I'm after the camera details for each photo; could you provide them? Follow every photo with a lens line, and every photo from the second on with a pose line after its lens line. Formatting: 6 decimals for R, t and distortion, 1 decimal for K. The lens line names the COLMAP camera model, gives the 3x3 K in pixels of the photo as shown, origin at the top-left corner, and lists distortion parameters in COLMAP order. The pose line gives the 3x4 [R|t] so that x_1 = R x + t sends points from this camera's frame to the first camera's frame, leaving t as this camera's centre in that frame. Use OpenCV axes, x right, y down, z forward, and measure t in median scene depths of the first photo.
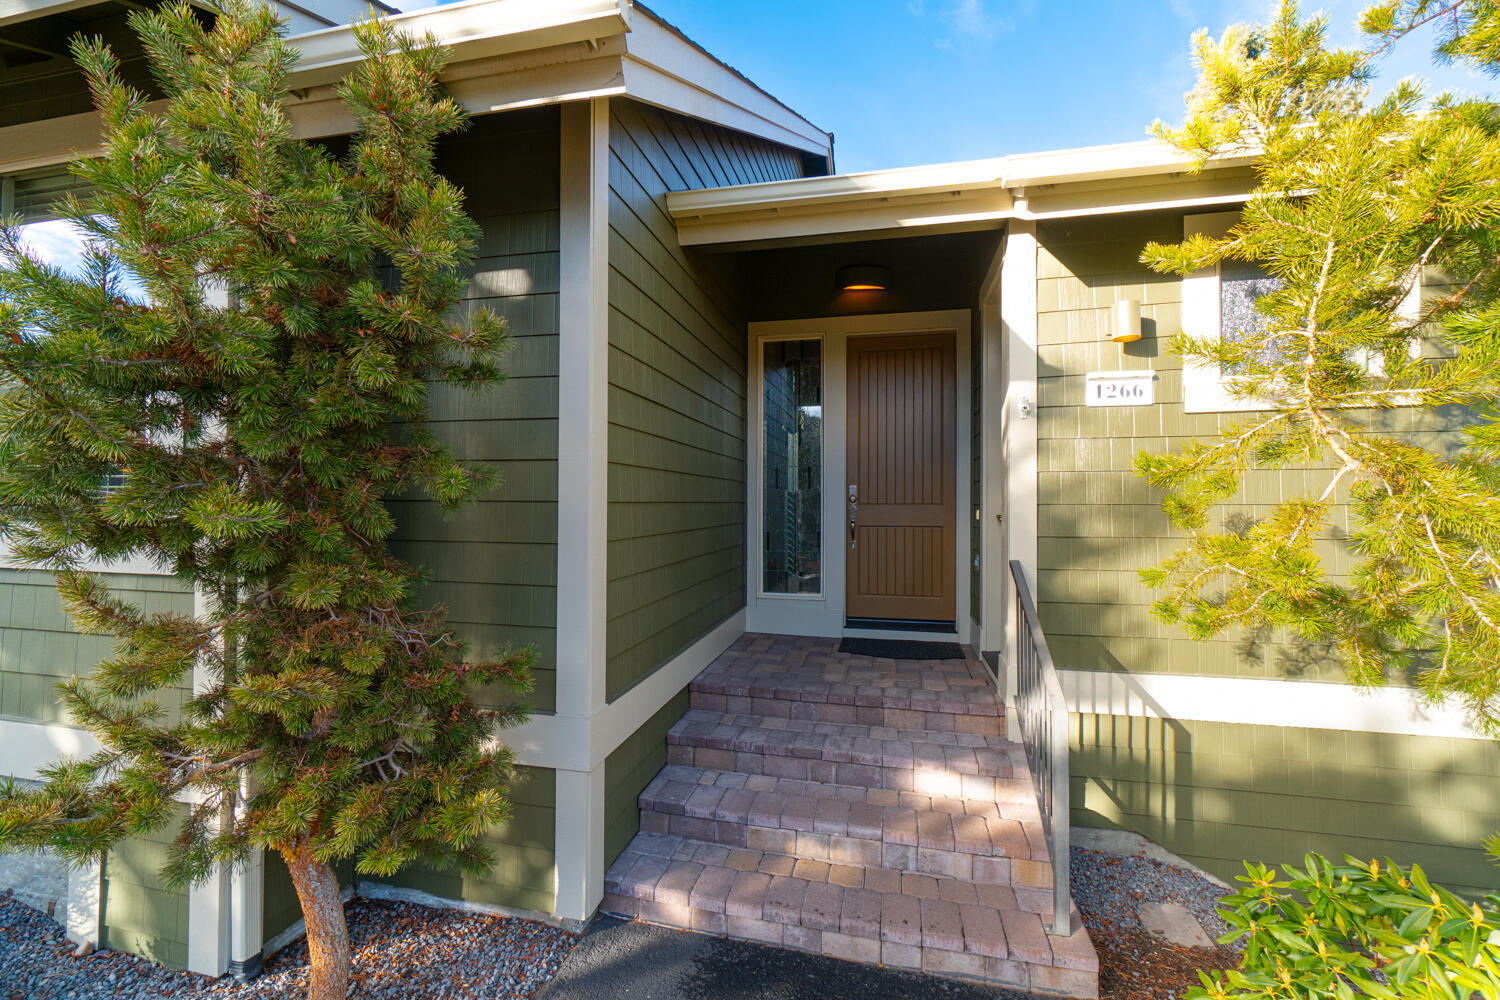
lens RADIAL K [[586.7, 0, 756.8], [0, 586.7, 501.5], [0, 0, 1]] dist [-0.002191, 0.000204]
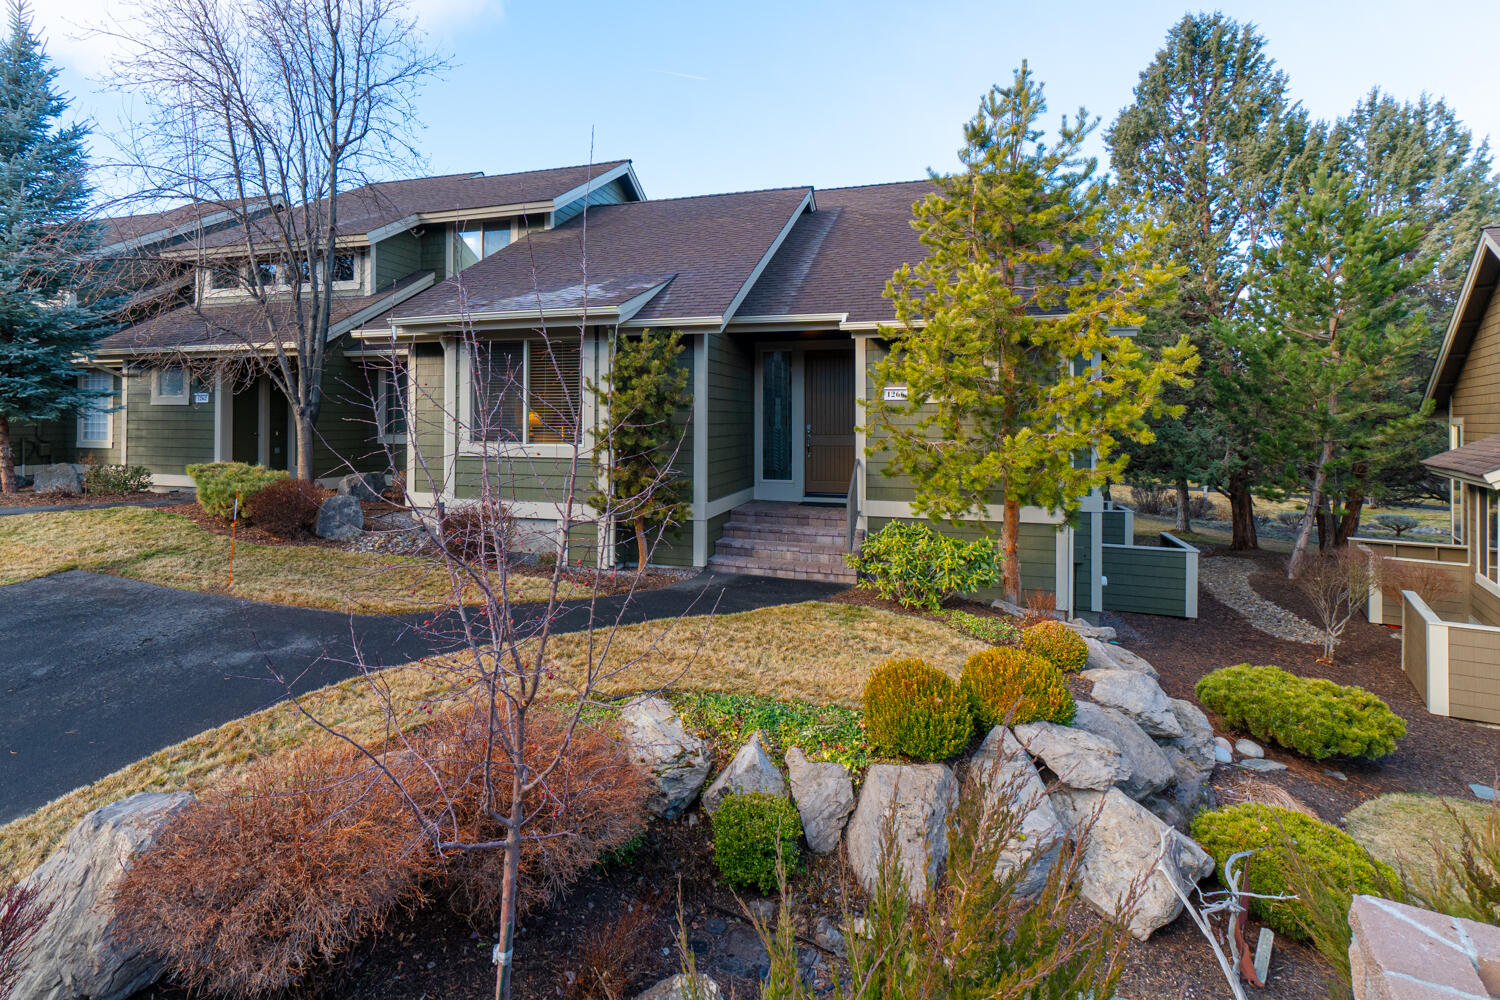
lens RADIAL K [[649.3, 0, 743.2], [0, 649.3, 423.7], [0, 0, 1]] dist [0.003559, 0.001619]
pose [[0.999244, -0.000767, -0.038880, 0.050850], [0.000926, 0.999991, 0.004054, -0.069005], [0.038876, -0.004087, 0.999236, -2.010475]]
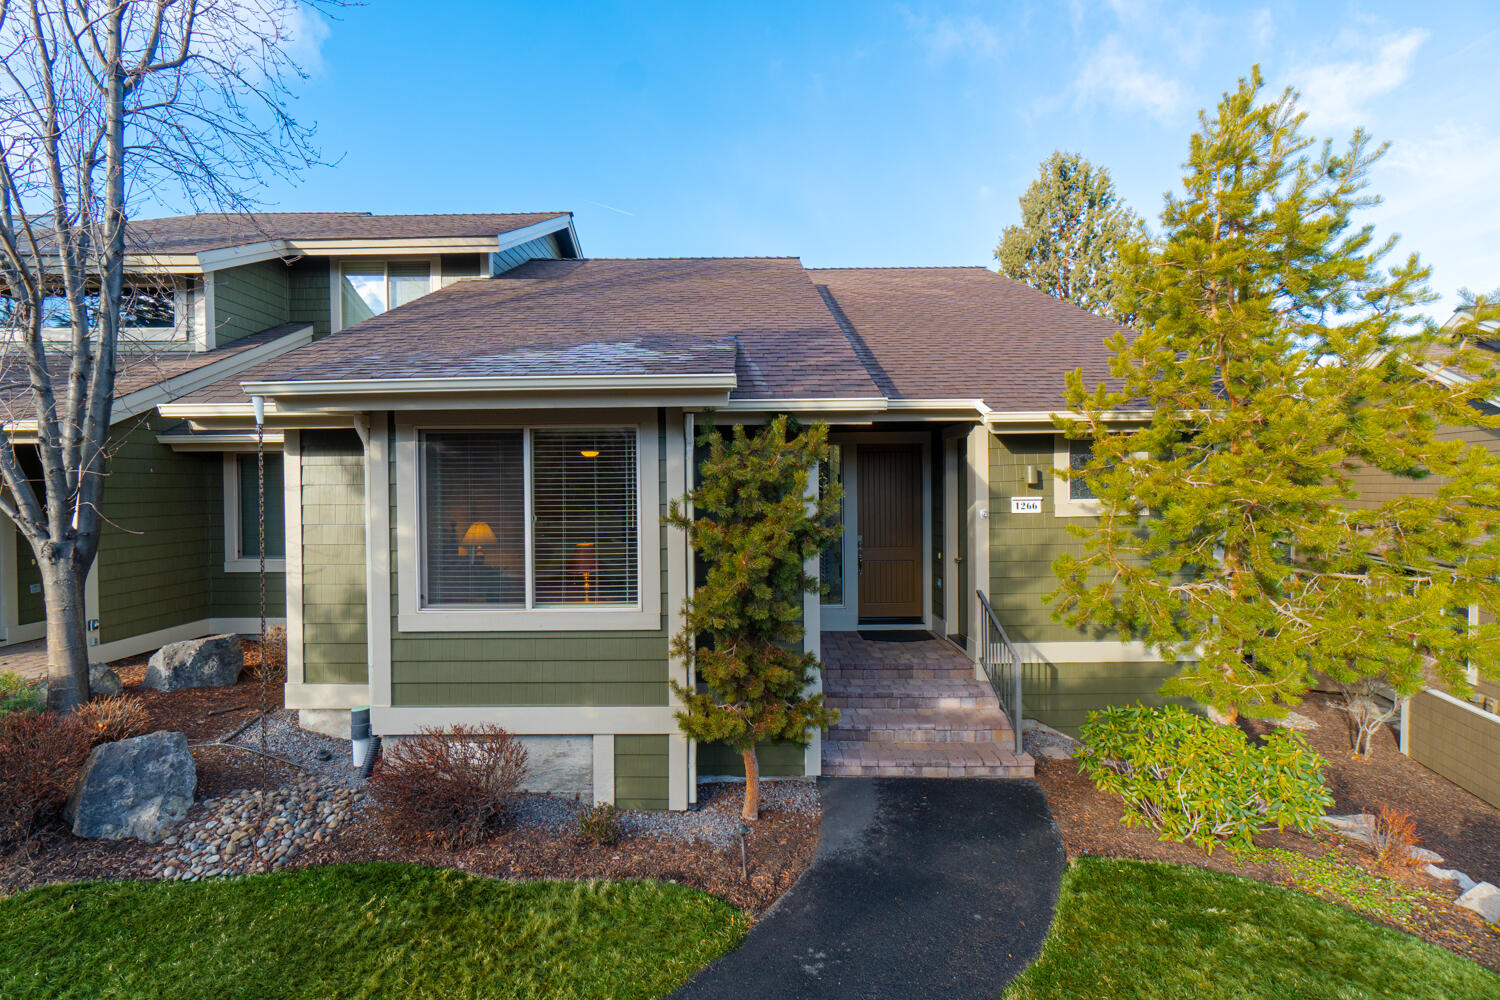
lens RADIAL K [[558.2, 0, 756.9], [0, 558.2, 503.8], [0, 0, 1]] dist [0.001858, -0.000353]
pose [[0.977609, -0.015764, 0.209836, -0.733650], [0.011761, 0.999725, 0.020310, -0.253288], [-0.210099, -0.017388, 0.977526, -0.731631]]
